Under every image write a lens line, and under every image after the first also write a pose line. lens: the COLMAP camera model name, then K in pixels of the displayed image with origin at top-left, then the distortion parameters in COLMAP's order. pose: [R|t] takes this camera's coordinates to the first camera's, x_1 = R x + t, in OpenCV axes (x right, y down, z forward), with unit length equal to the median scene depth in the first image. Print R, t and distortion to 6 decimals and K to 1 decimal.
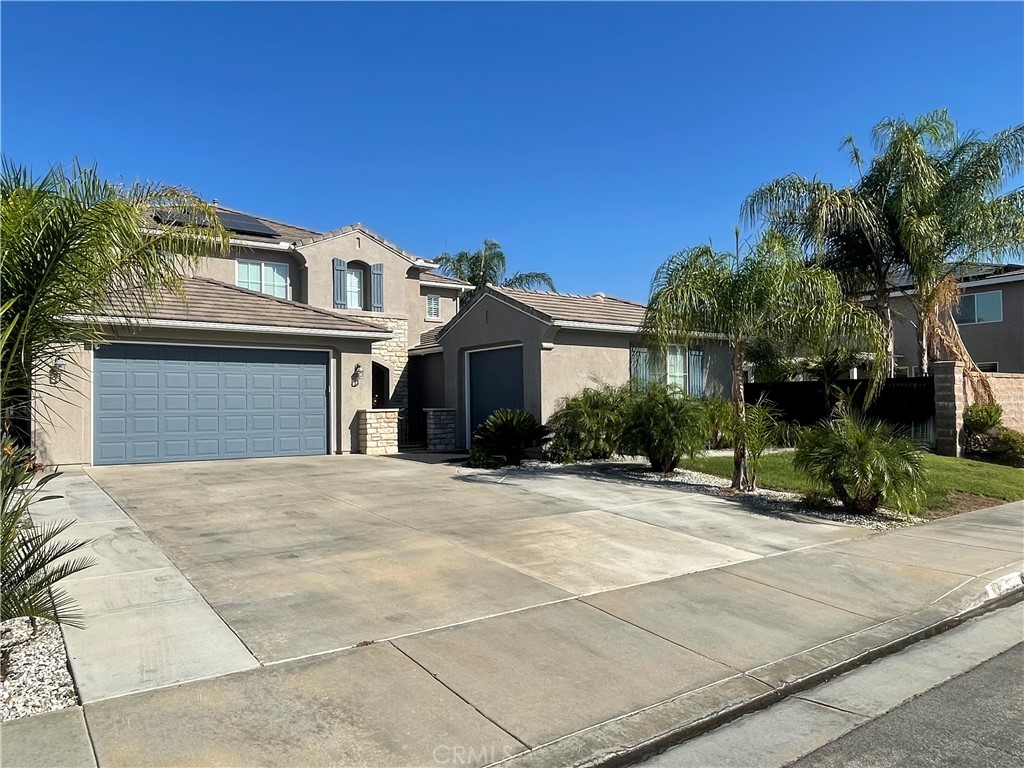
lens RADIAL K [[705.8, 0, 504.7], [0, 705.8, 396.3], [0, 0, 1]] dist [0.018989, -0.034828]
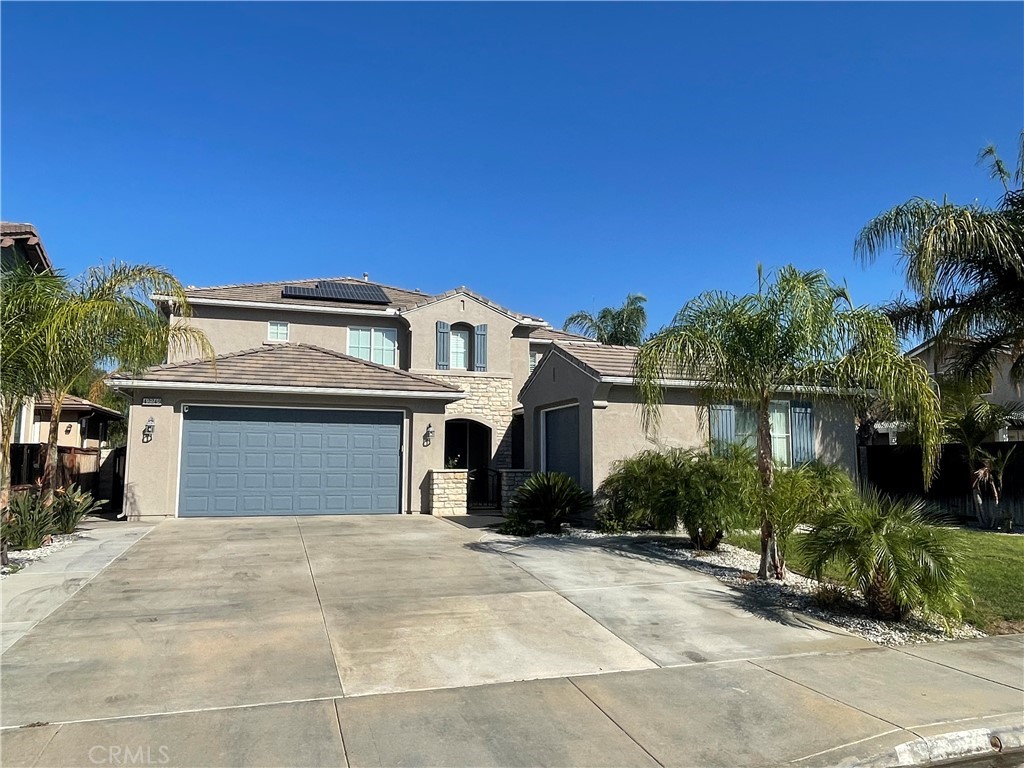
lens RADIAL K [[705.8, 0, 508.0], [0, 705.8, 394.2], [0, 0, 1]] dist [0.018989, -0.034828]
pose [[0.953823, -0.015083, -0.299990, 0.203199], [-0.010203, 0.996535, -0.082544, -0.006094], [0.300195, 0.081793, 0.950365, 0.073630]]
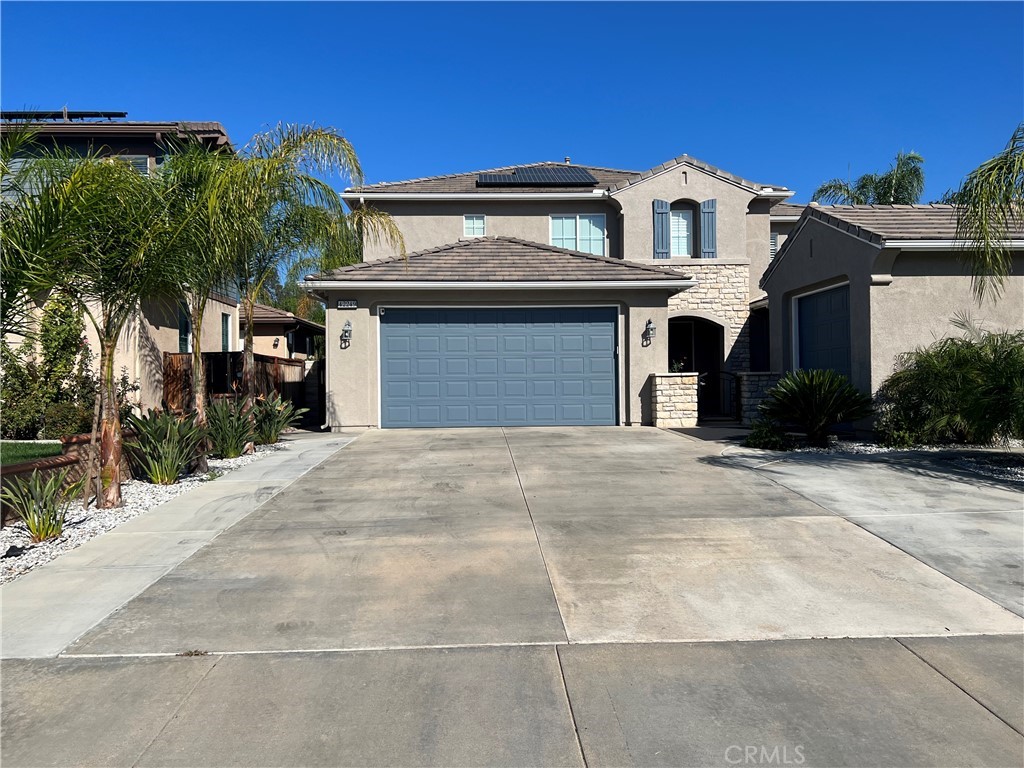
lens RADIAL K [[765.1, 0, 515.6], [0, 765.1, 385.2], [0, 0, 1]] dist [0.059277, -0.076483]
pose [[0.837944, 0.000528, -0.545755, 0.158797], [0.010828, 0.999787, 0.017592, 0.014766], [0.545648, -0.020651, 0.837760, 0.145361]]
